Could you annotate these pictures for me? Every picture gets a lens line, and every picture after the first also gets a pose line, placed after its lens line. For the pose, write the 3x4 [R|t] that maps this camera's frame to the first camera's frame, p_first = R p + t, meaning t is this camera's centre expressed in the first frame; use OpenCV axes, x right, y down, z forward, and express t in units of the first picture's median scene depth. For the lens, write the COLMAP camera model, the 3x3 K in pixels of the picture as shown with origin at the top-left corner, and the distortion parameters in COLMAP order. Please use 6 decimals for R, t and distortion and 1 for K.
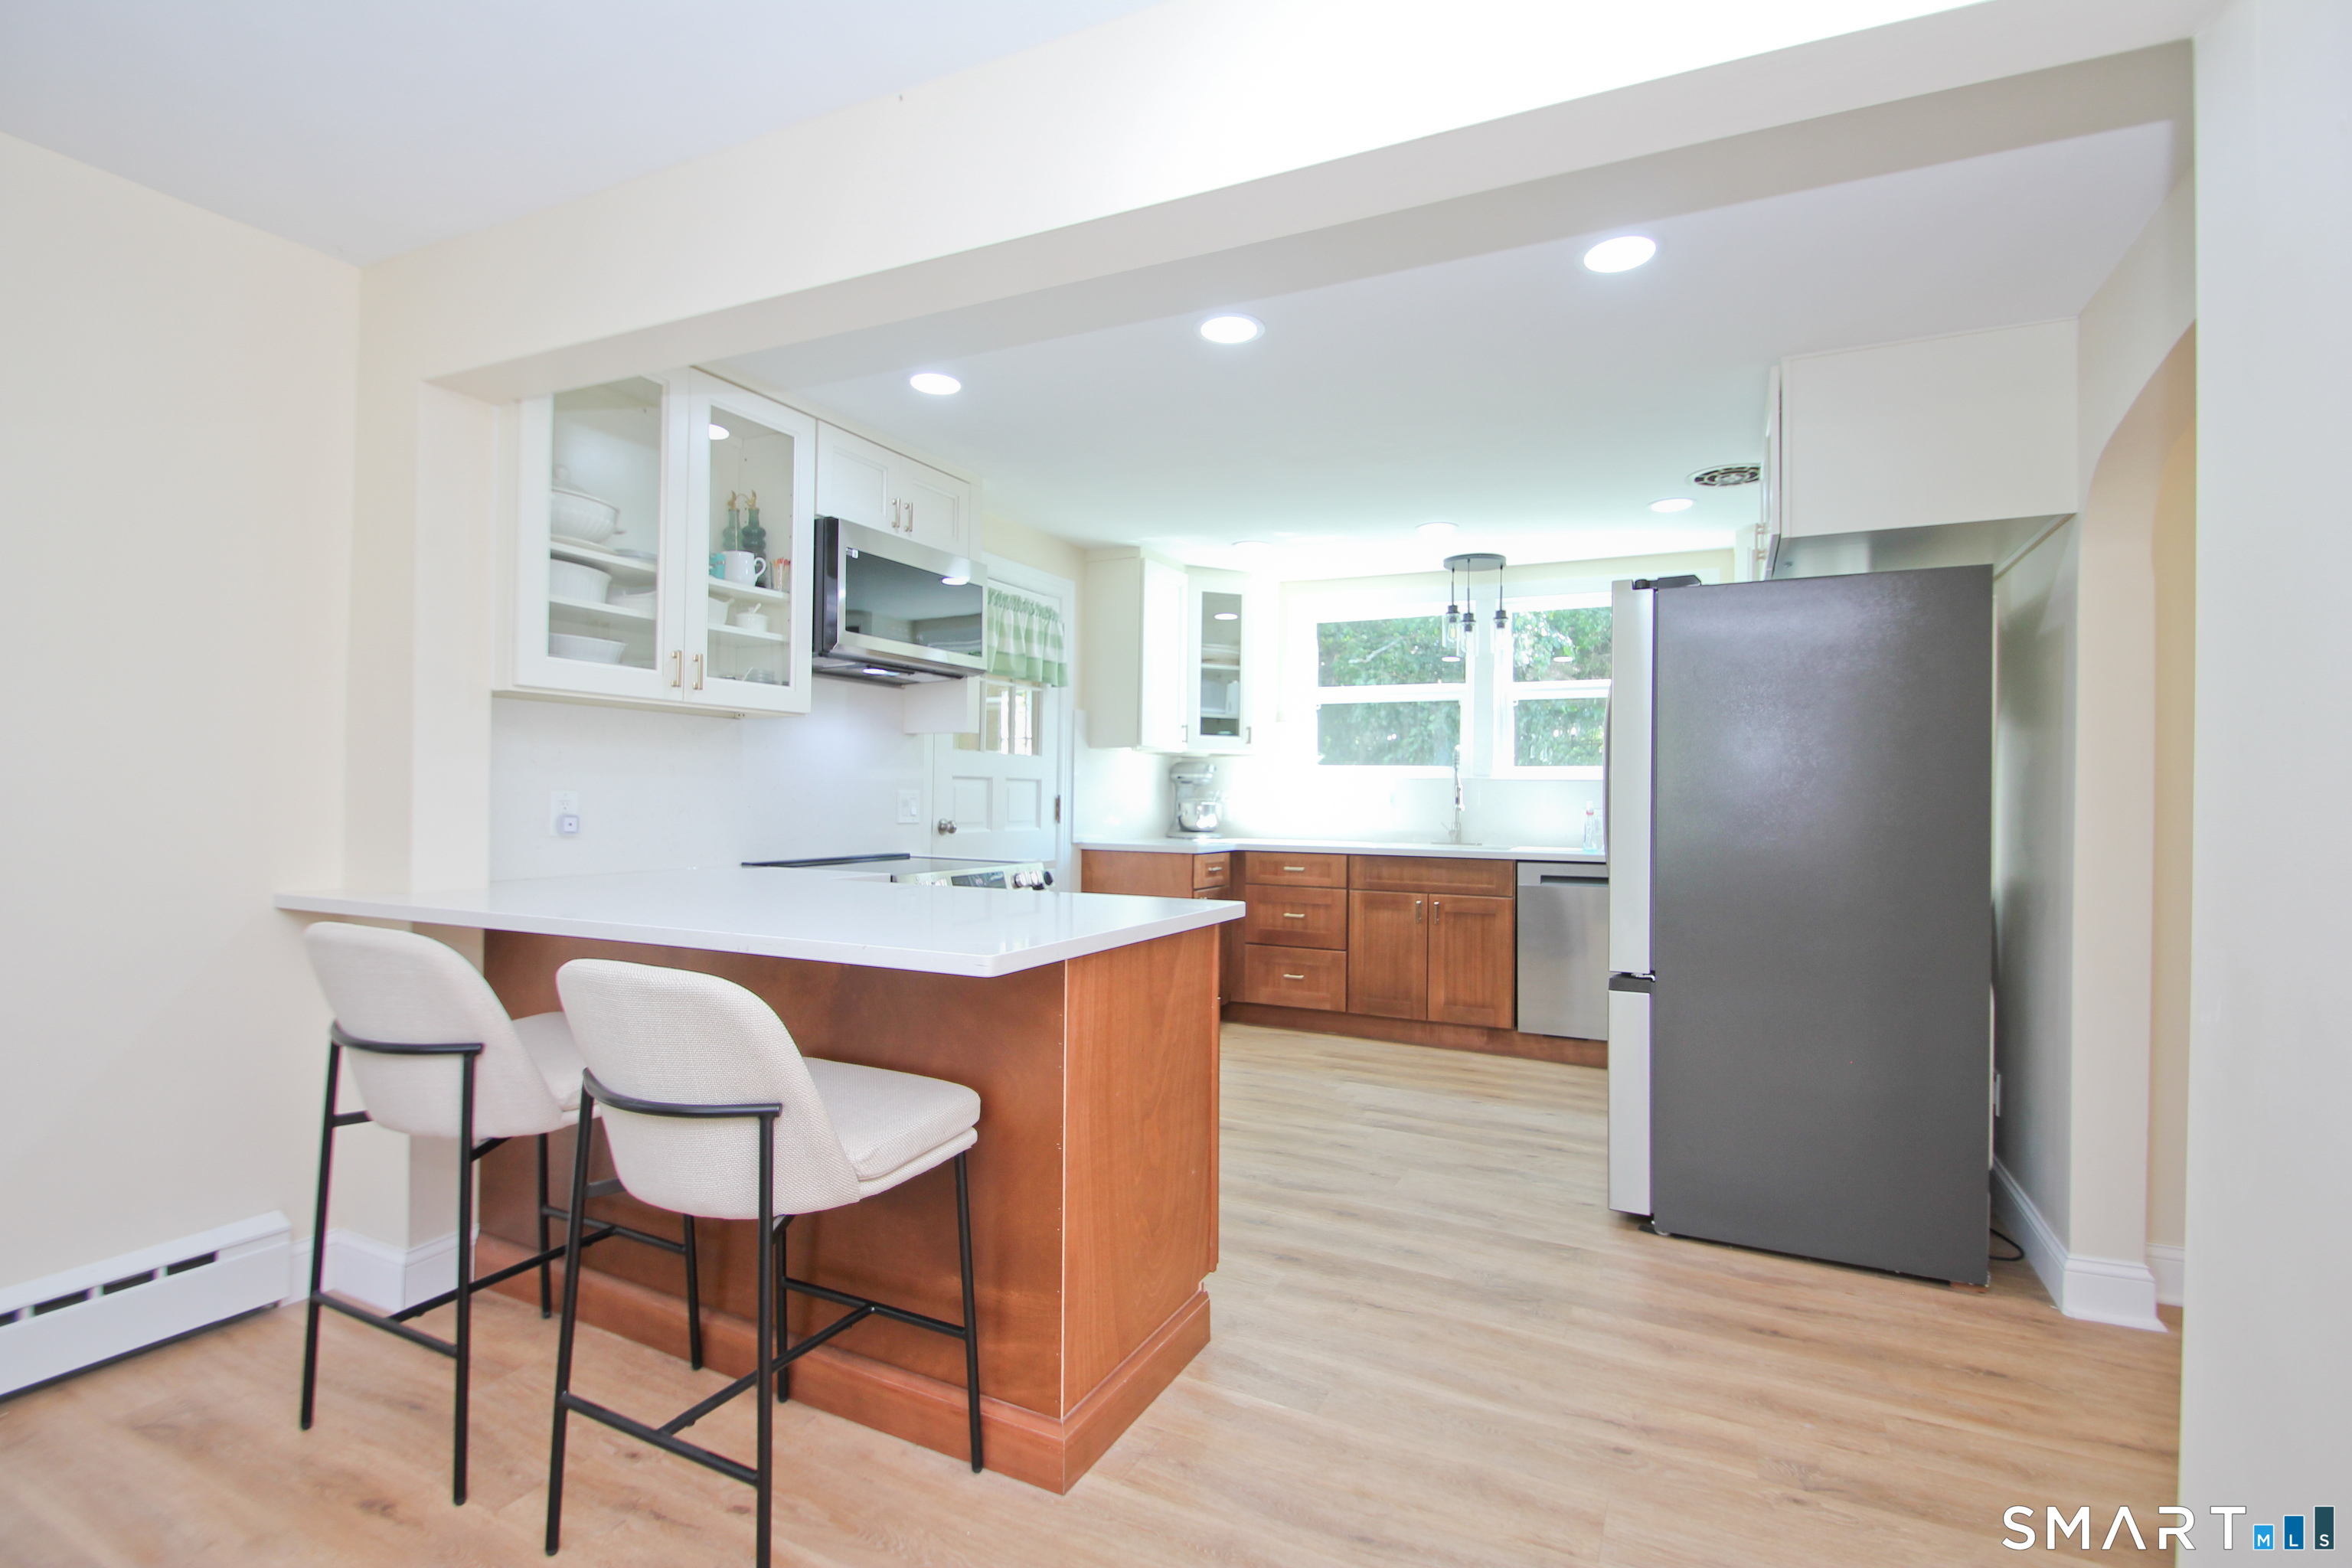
lens RADIAL K [[1109.8, 0, 1164.6], [0, 1109.8, 792.6], [0, 0, 1]] dist [-0.000490, -0.000859]
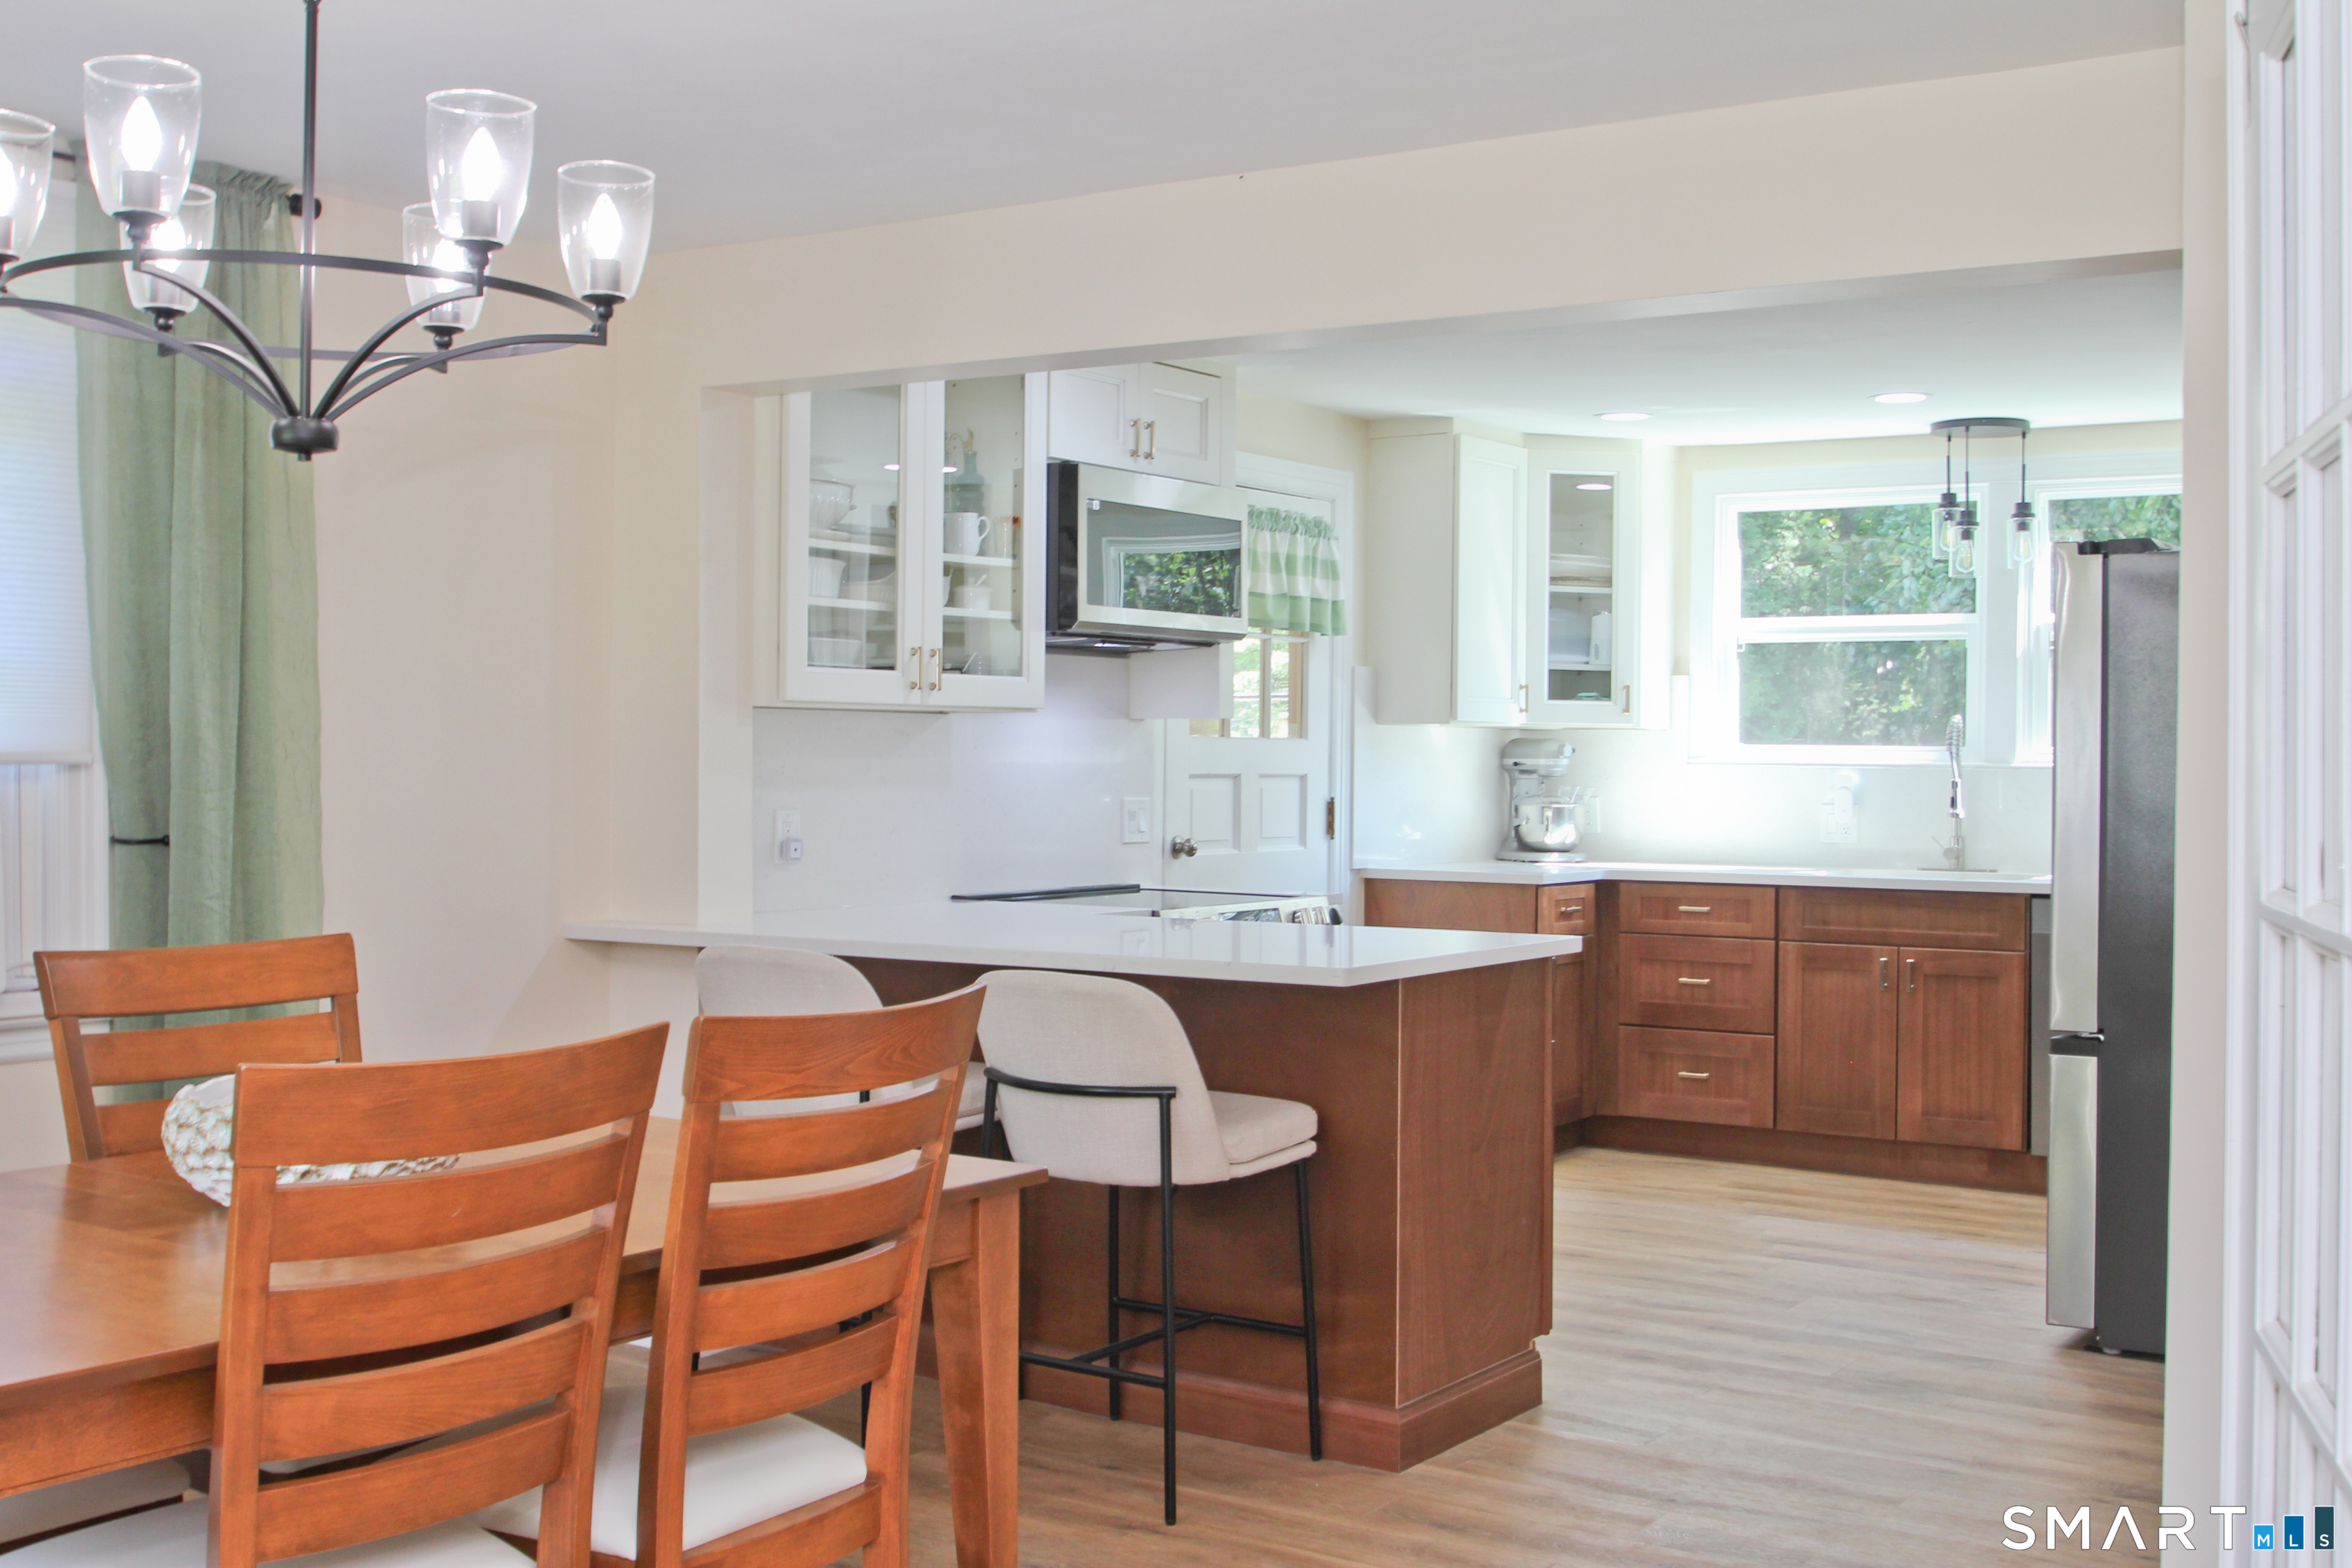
lens RADIAL K [[2524.0, 0, 1152.9], [0, 2524.0, 806.5], [0, 0, 1]] dist [-0.065673, 0.000000]
pose [[0.991040, -0.003216, -0.133526, -0.000079], [0.006172, 0.999745, 0.021727, -0.030748], [0.133422, -0.022357, 0.990807, -0.613446]]
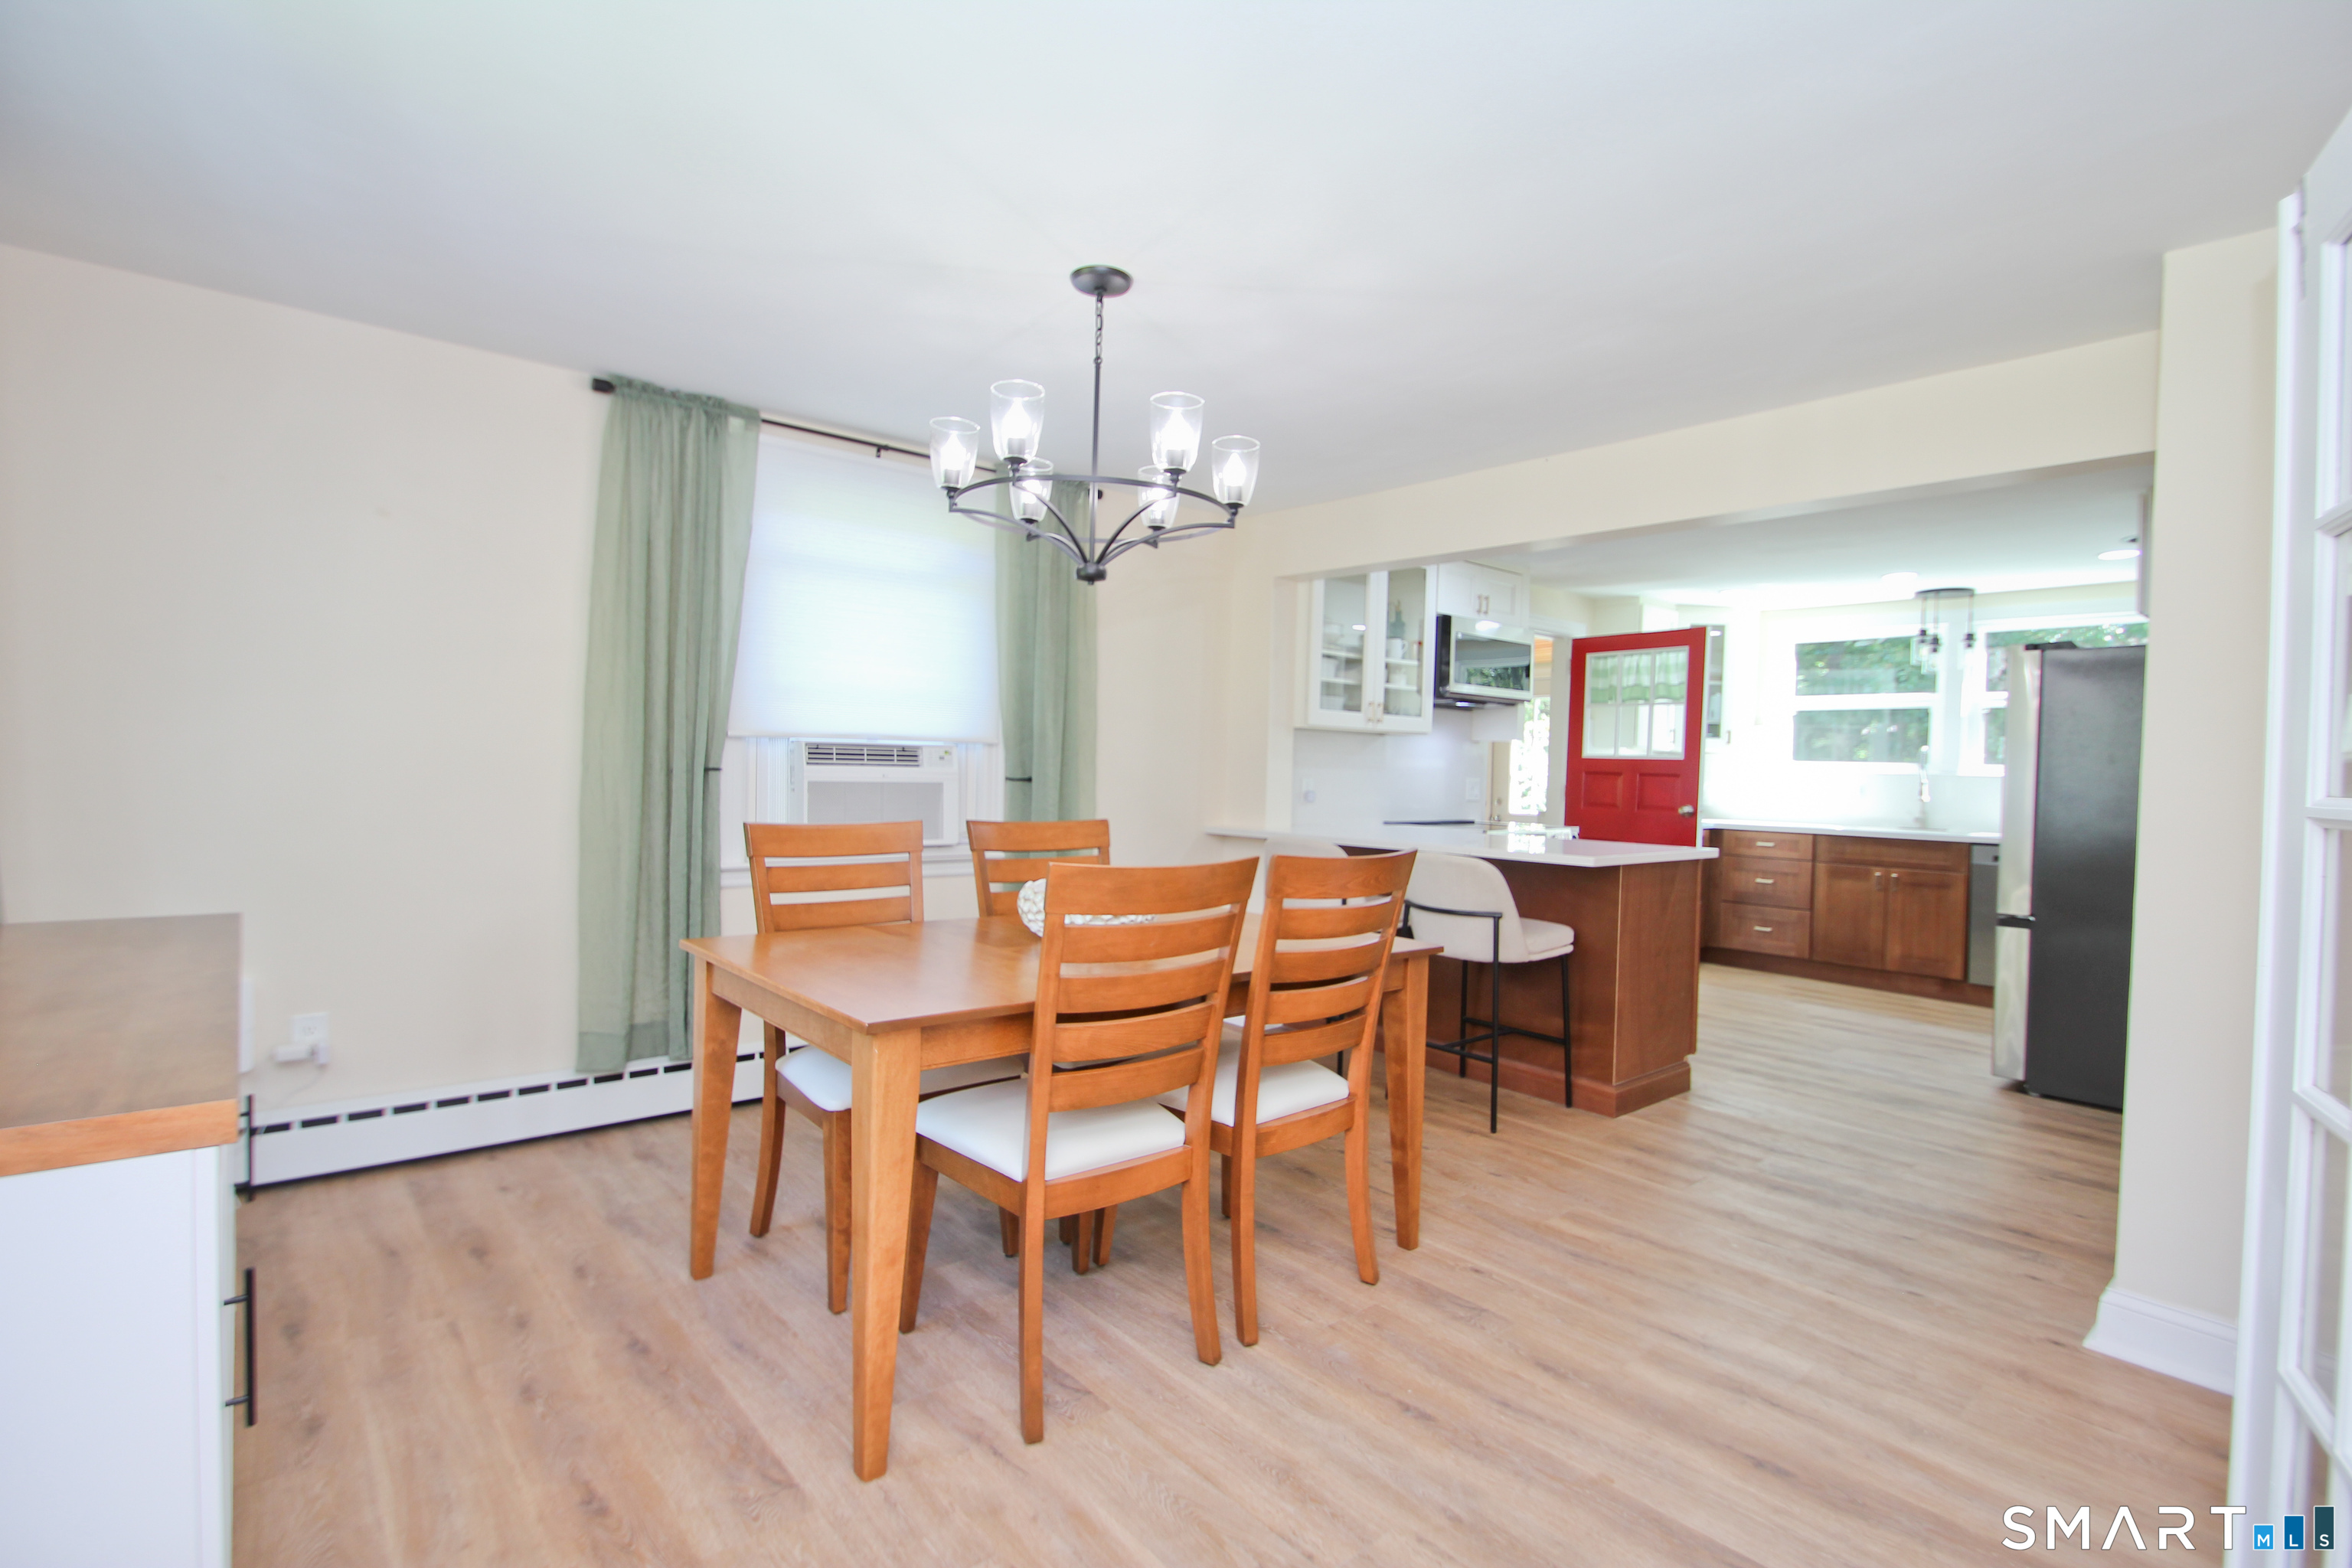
lens RADIAL K [[1109.8, 0, 1158.7], [0, 1109.8, 792.1], [0, 0, 1]] dist [-0.000490, -0.000859]
pose [[0.919541, 0.021853, -0.392387, -0.031309], [-0.014626, 0.999664, 0.021399, -0.009067], [0.392722, -0.013939, 0.919551, -0.540450]]
